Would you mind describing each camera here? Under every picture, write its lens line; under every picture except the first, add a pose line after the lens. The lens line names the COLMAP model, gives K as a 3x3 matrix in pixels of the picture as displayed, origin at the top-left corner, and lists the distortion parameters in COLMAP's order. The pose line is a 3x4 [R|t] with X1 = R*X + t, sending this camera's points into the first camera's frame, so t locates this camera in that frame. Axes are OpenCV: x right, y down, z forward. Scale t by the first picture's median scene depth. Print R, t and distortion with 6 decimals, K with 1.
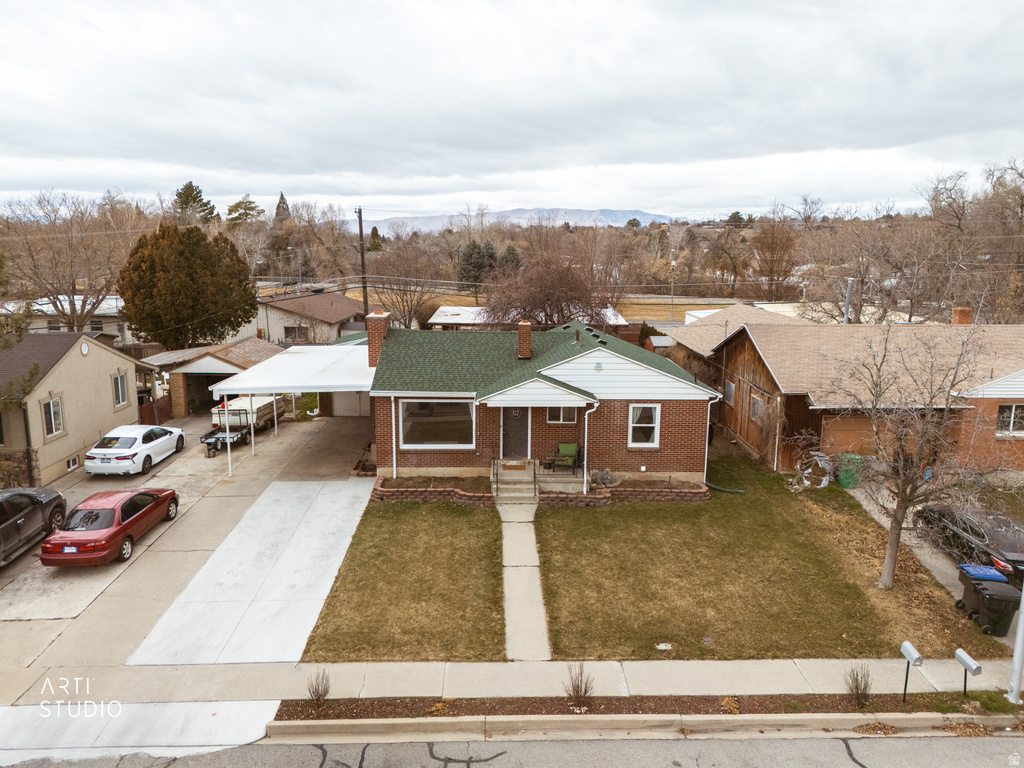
lens RADIAL K [[750.7, 0, 517.1], [0, 750.7, 392.2], [0, 0, 1]] dist [0.070444, -0.052004]
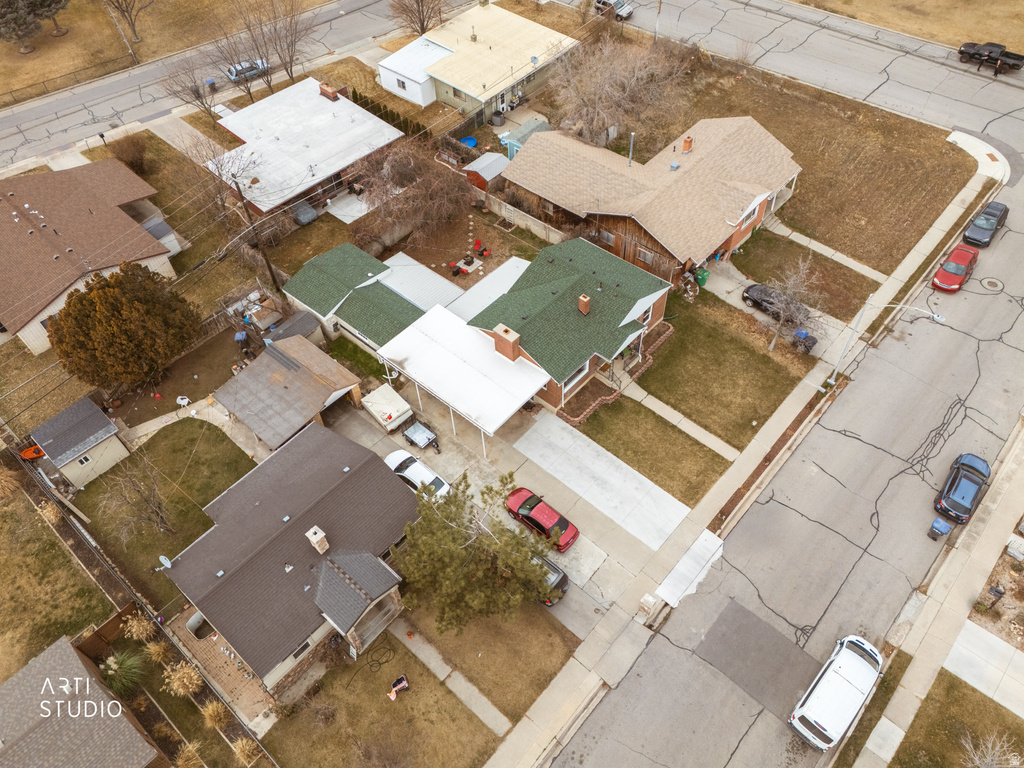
lens RADIAL K [[750.7, 0, 514.9], [0, 750.7, 383.0], [0, 0, 1]] dist [0.070444, -0.052004]
pose [[0.685169, -0.580054, 0.440547, -1.261934], [0.187023, 0.724651, 0.663252, -1.454033], [-0.703965, -0.372047, 0.604992, -0.032767]]
